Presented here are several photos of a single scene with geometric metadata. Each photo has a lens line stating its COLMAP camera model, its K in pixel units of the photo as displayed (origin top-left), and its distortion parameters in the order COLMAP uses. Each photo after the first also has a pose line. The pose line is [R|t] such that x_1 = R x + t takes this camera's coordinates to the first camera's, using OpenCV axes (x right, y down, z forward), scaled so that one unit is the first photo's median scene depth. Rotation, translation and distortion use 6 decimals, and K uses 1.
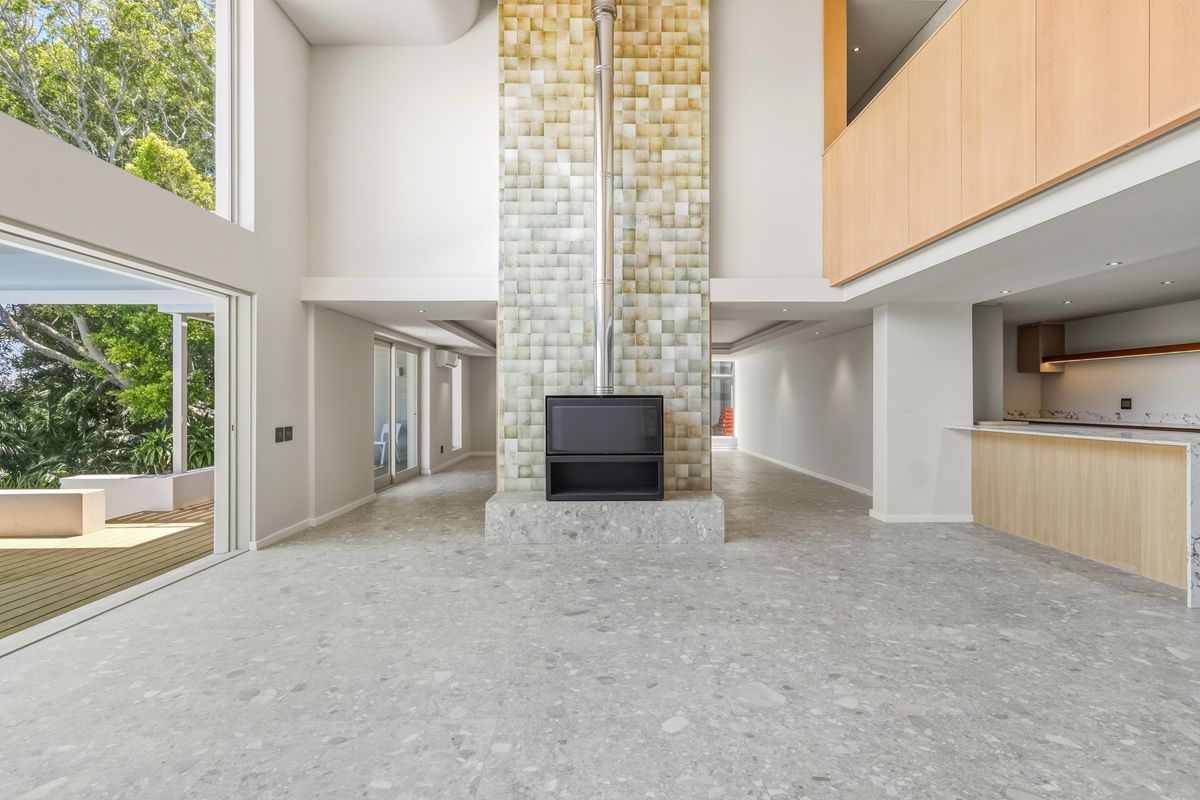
lens RADIAL K [[575.7, 0, 607.7], [0, 575.7, 404.3], [0, 0, 1]] dist [0.000958, 0.000044]
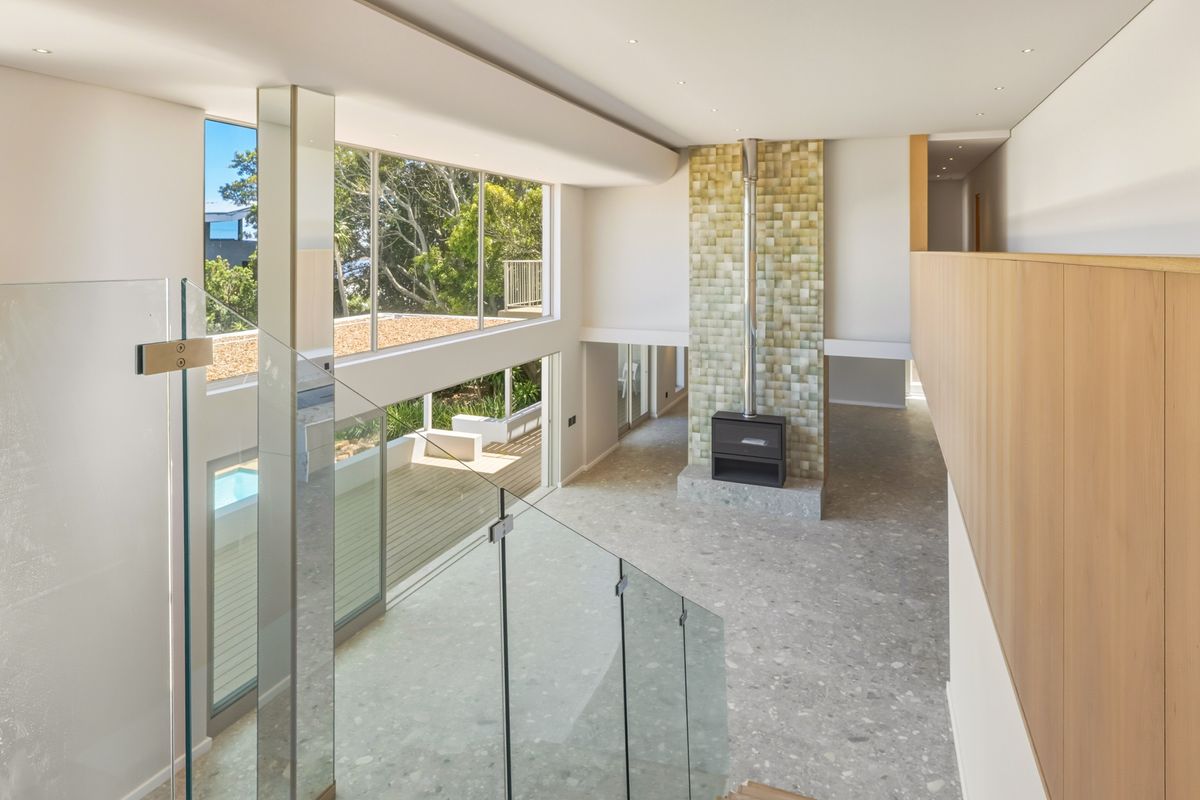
lens RADIAL K [[683.5, 0, 605.6], [0, 683.5, 245.0], [0, 0, 1]] dist [0.000775, 0.000596]
pose [[0.920309, -0.005581, -0.391152, 0.354153], [-0.000968, 0.999863, -0.016543, -0.437065], [0.391190, 0.015603, 0.920178, -0.885914]]
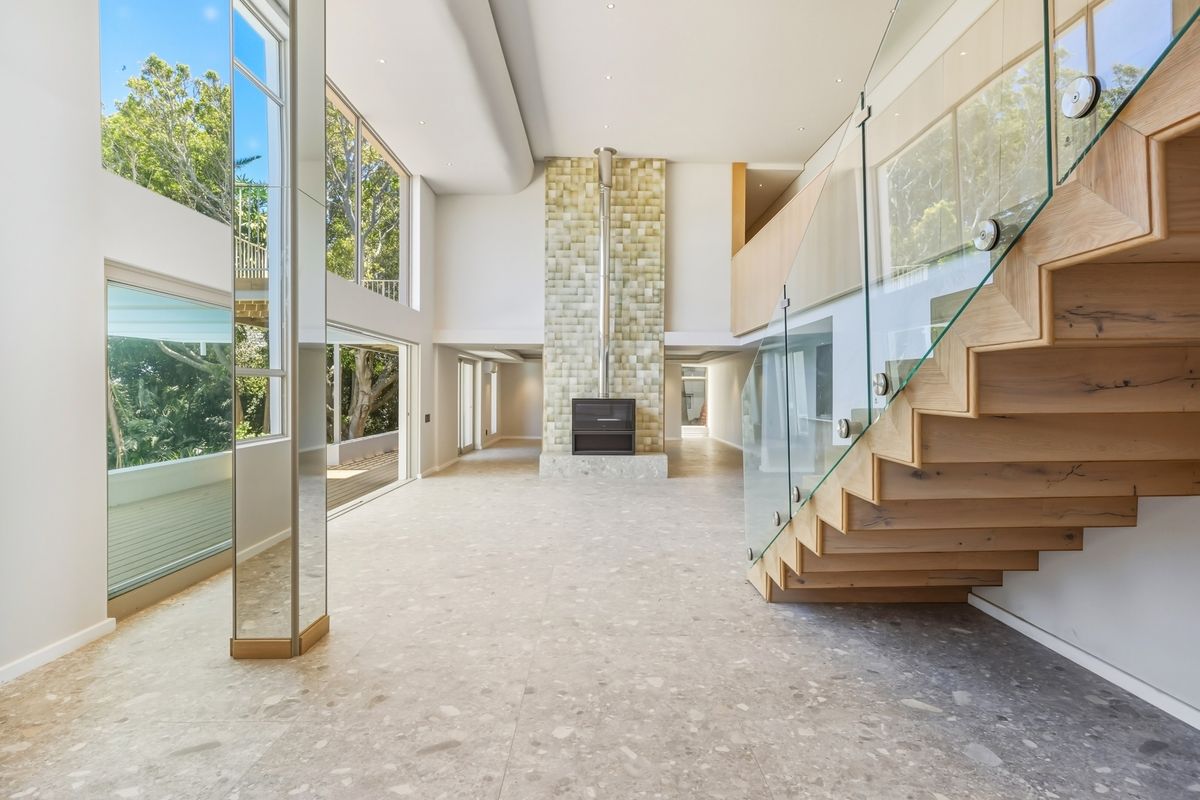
lens RADIAL K [[606.2, 0, 600.0], [0, 606.2, 400.0], [0, 0, 1]] dist [-0.002287, -0.000145]
pose [[0.999891, 0.007946, -0.012472, 0.005986], [-0.007882, 0.999956, 0.005179, -0.018721], [0.012513, -0.005080, 0.999909, -0.854550]]
